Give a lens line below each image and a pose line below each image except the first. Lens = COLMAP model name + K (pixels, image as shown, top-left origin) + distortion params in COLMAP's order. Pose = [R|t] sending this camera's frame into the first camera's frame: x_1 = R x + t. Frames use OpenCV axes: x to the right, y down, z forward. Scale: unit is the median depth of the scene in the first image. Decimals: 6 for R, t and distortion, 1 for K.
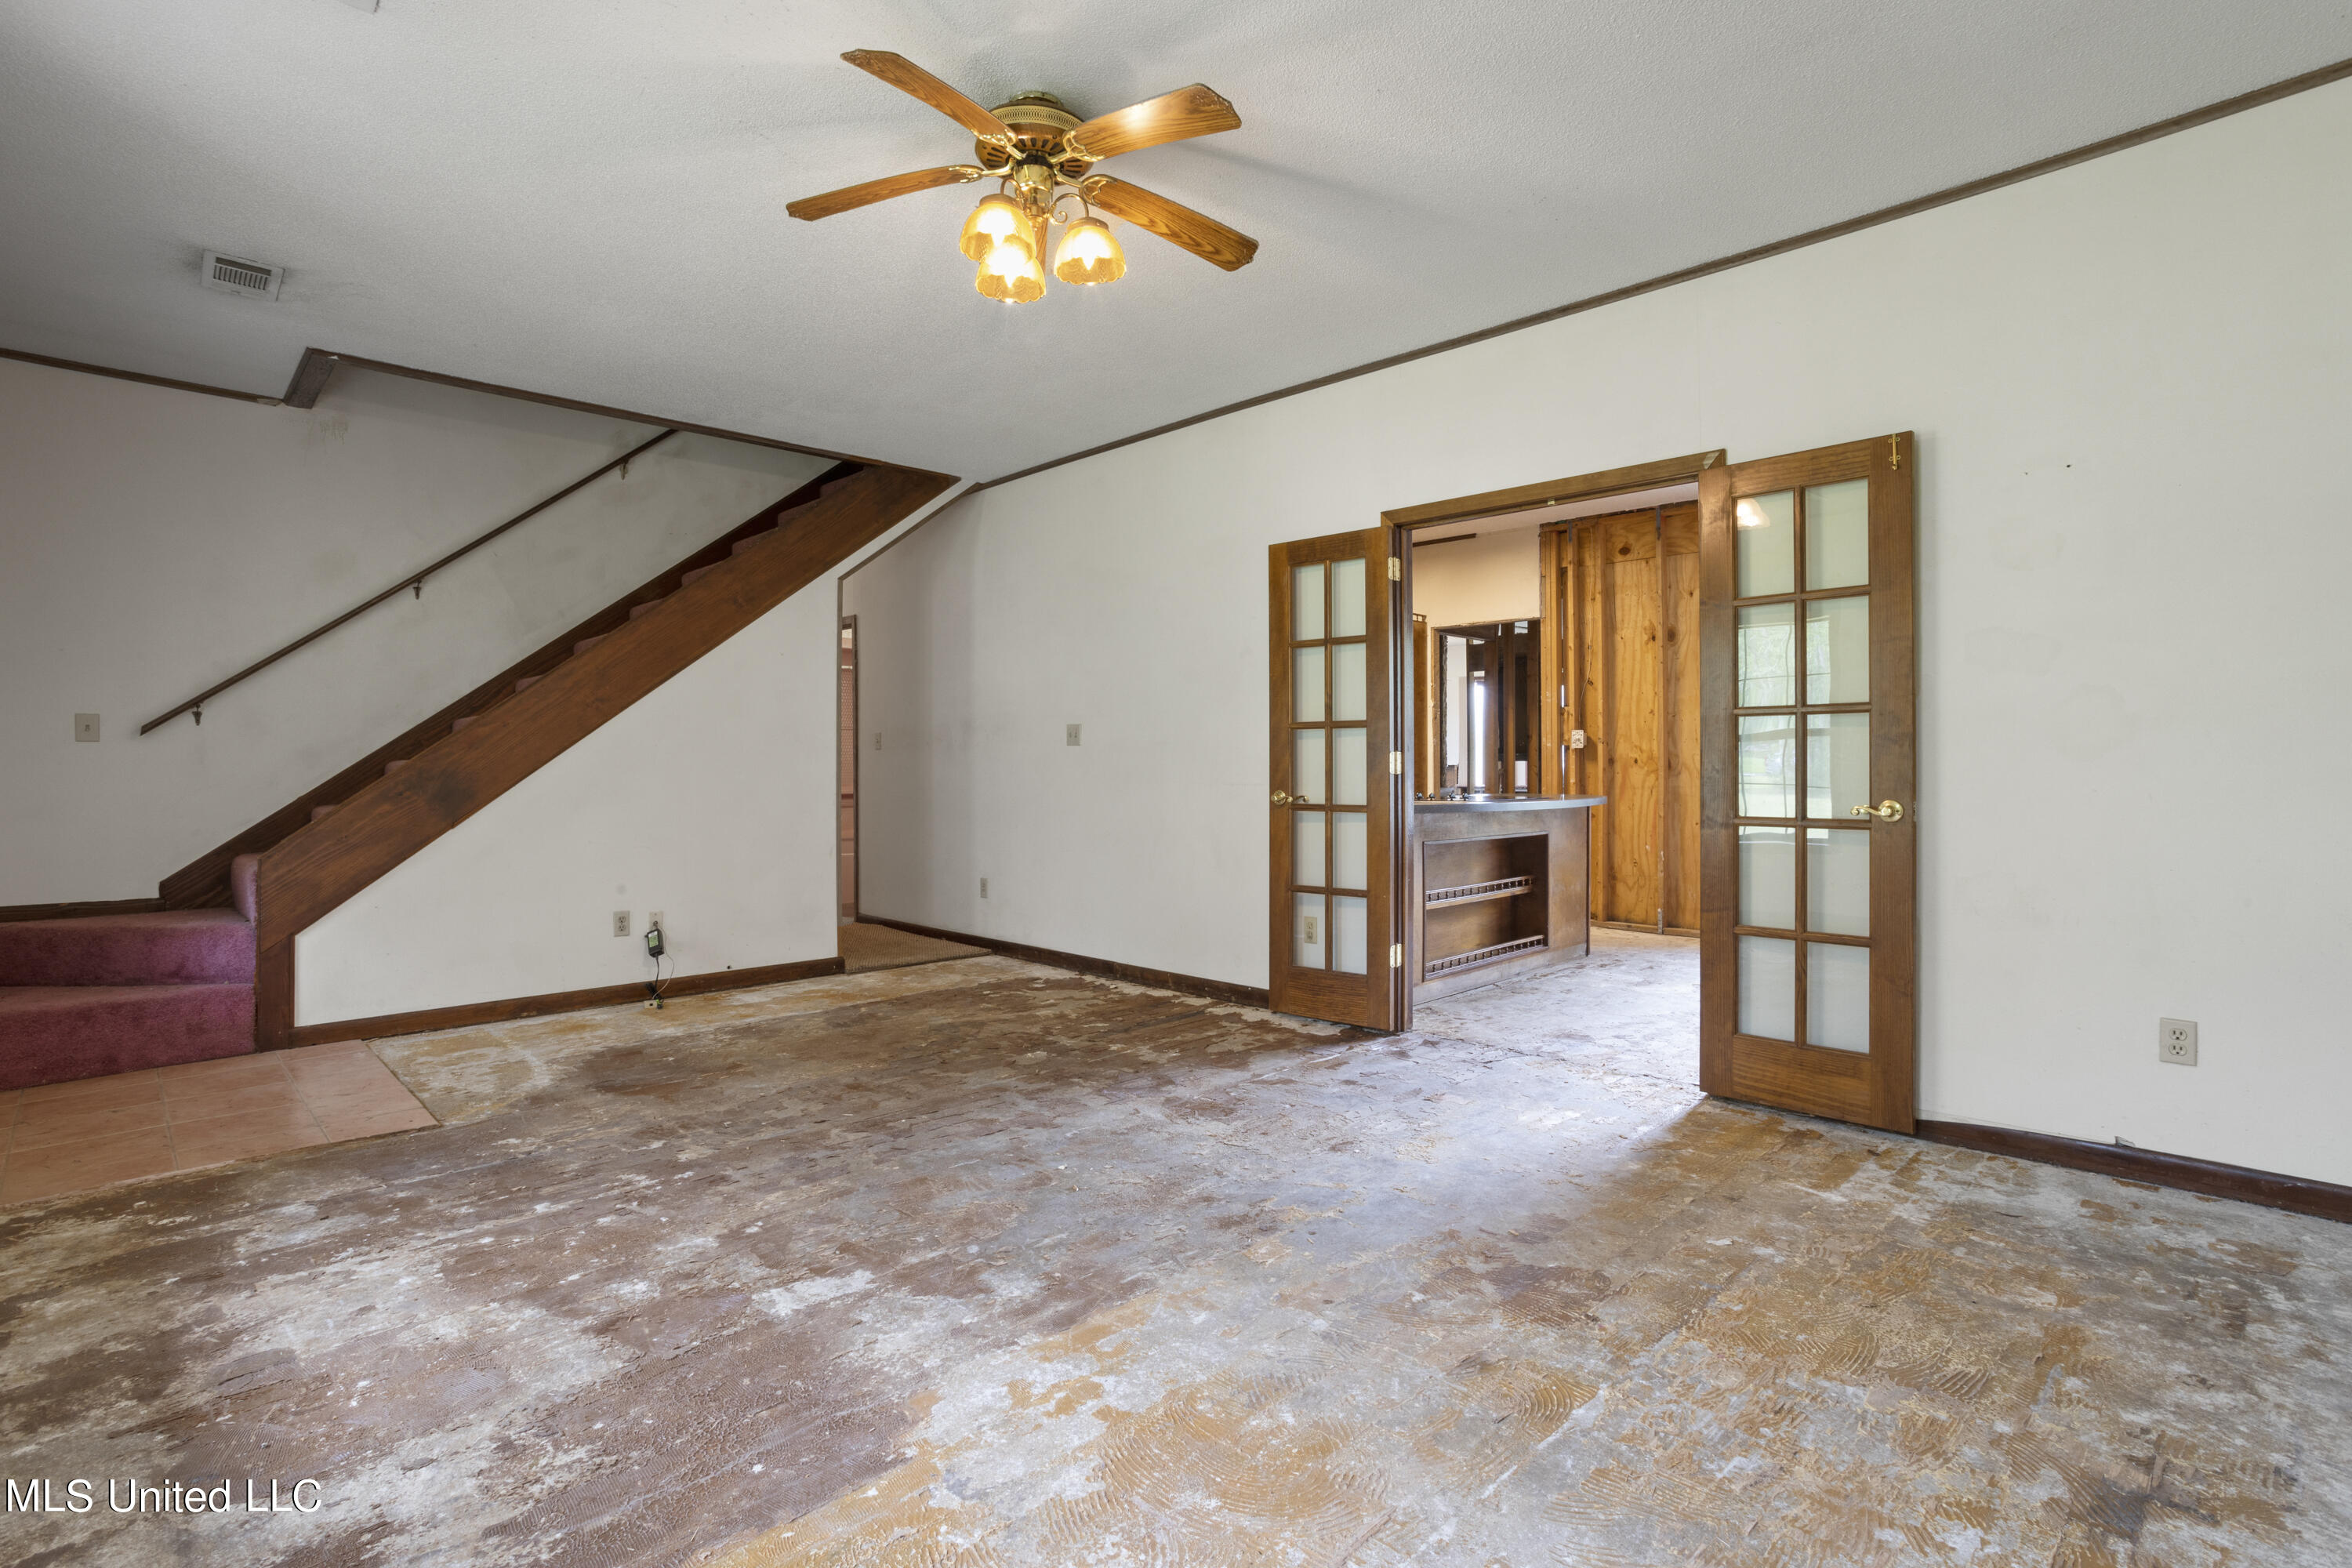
lens RADIAL K [[1128.6, 0, 1169.8], [0, 1128.6, 765.8], [0, 0, 1]] dist [-0.054397, 0.030281]
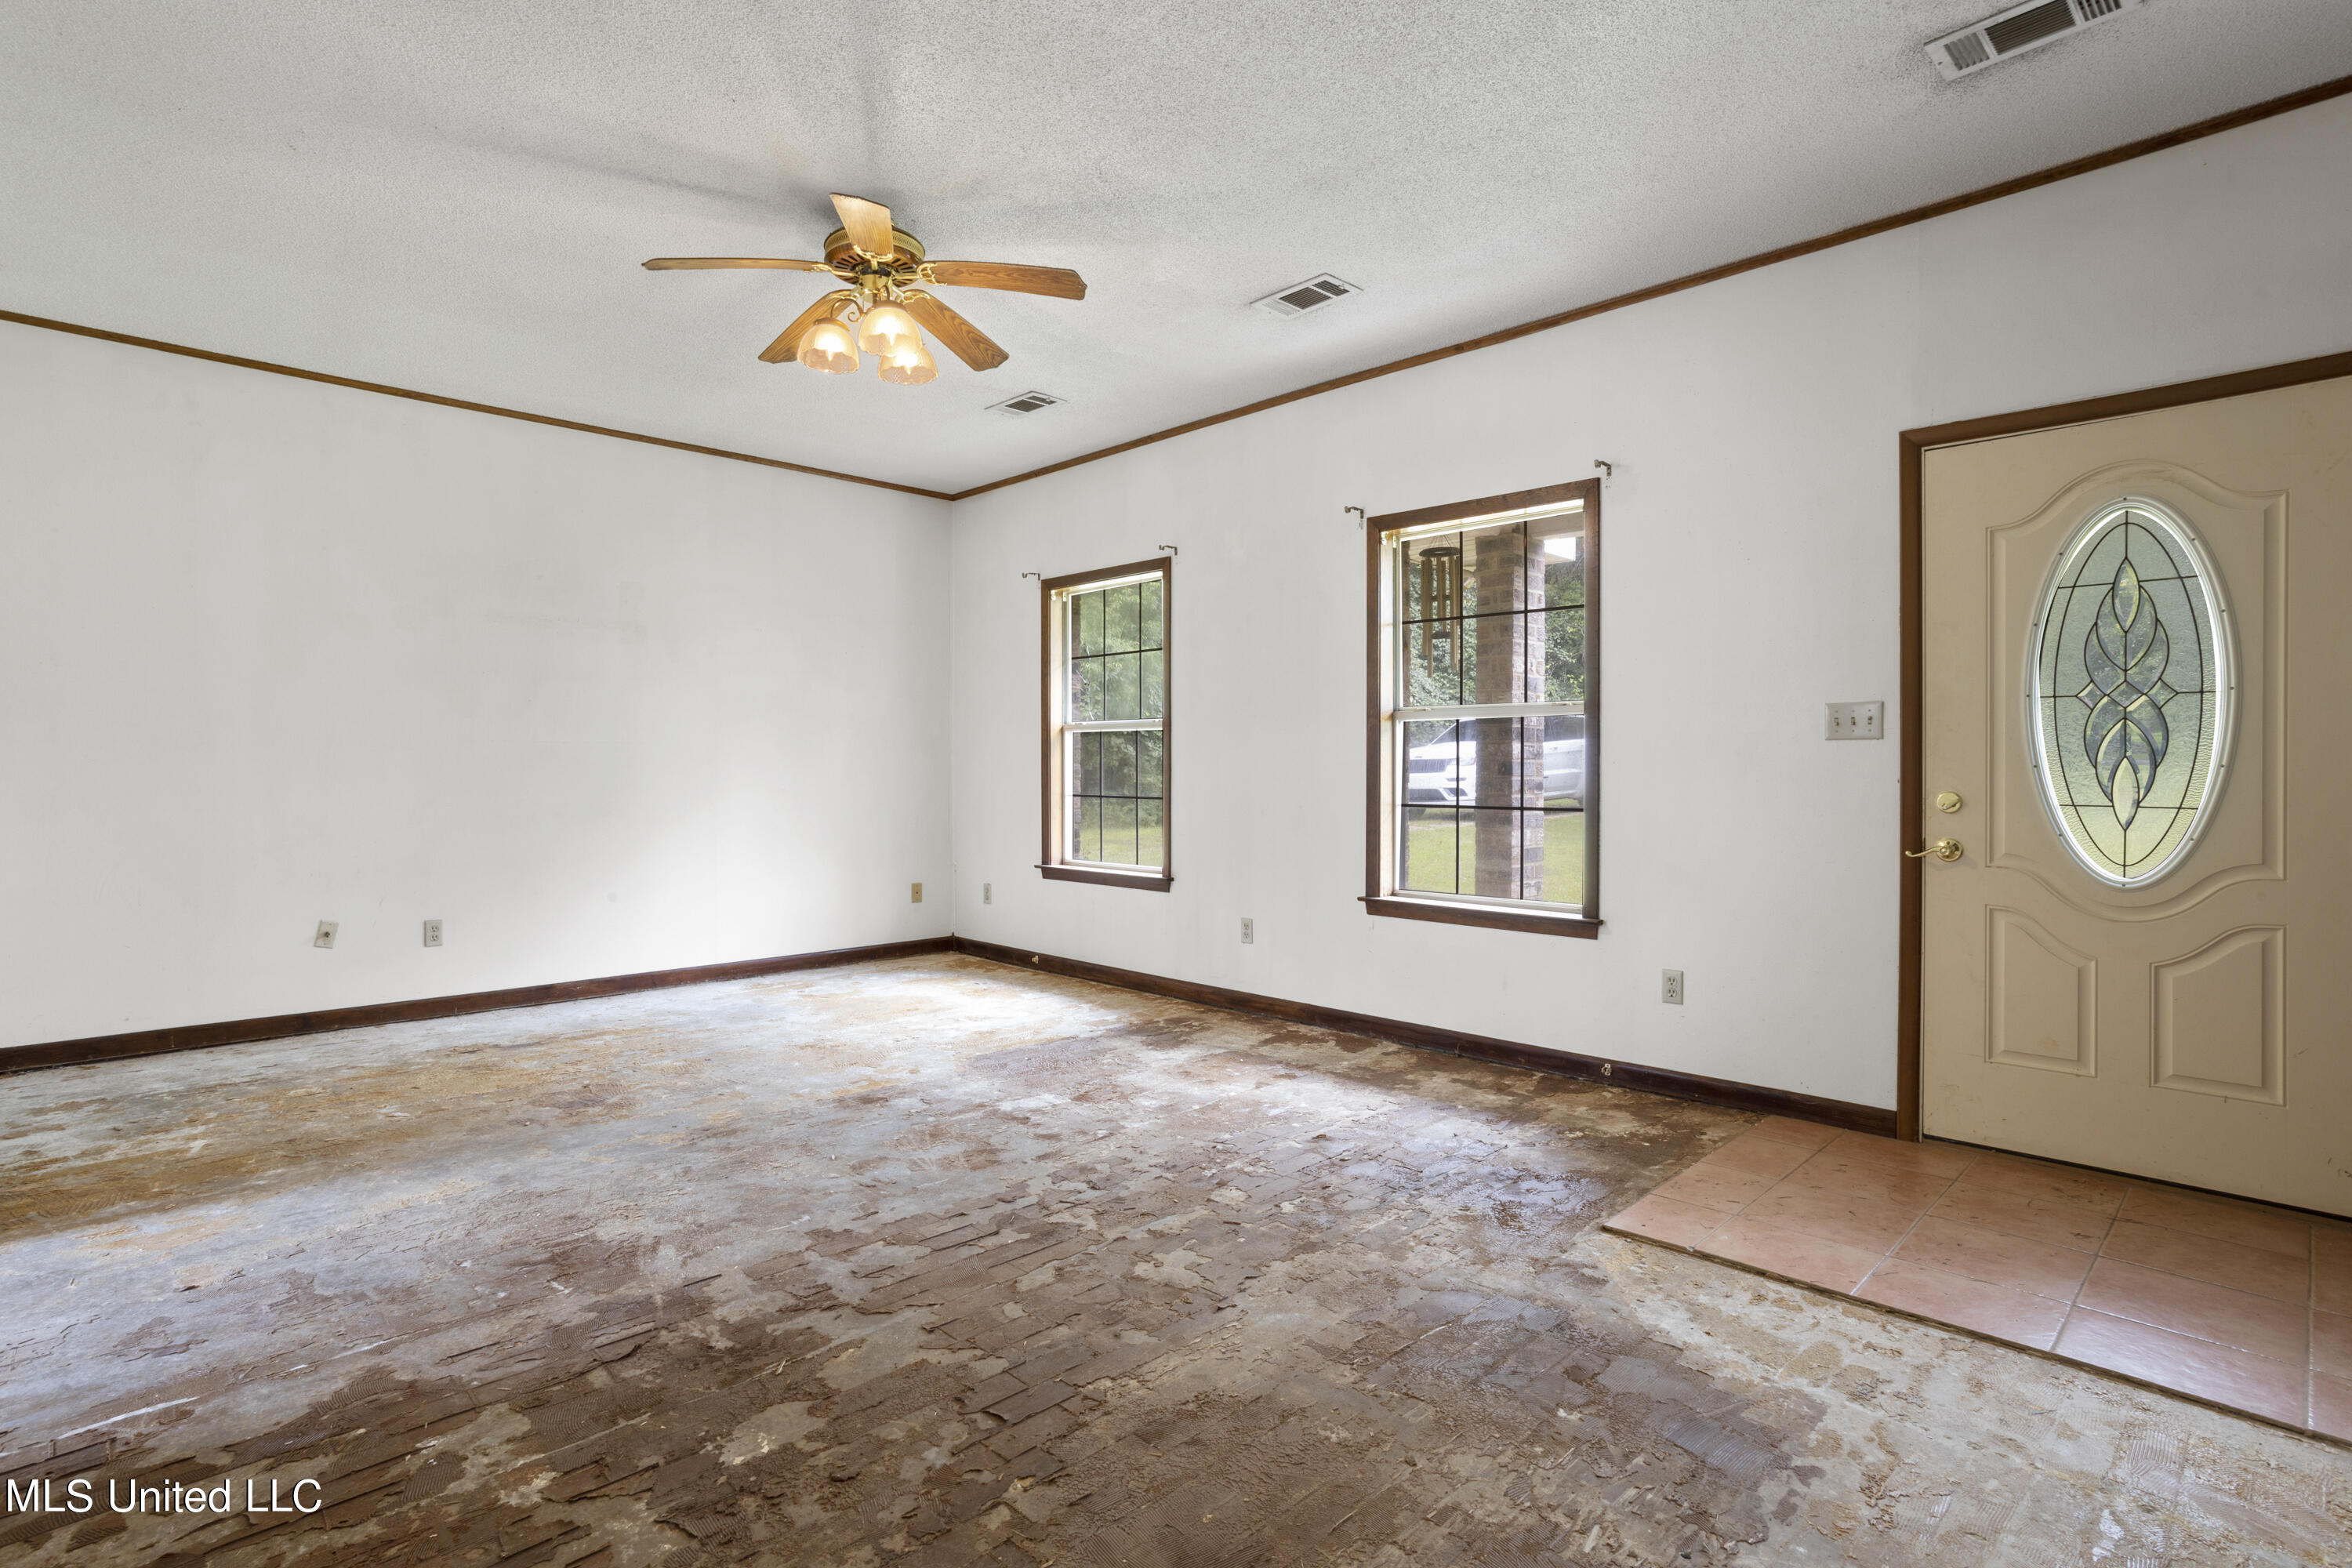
lens RADIAL K [[1144.7, 0, 1169.6], [0, 1144.7, 771.7], [0, 0, 1]] dist [-0.066093, 0.039929]
pose [[-0.999995, 0.003085, -0.000614, -0.374024], [0.003082, 0.999982, 0.005187, -0.004961], [0.000630, 0.005185, -0.999986, 1.905091]]
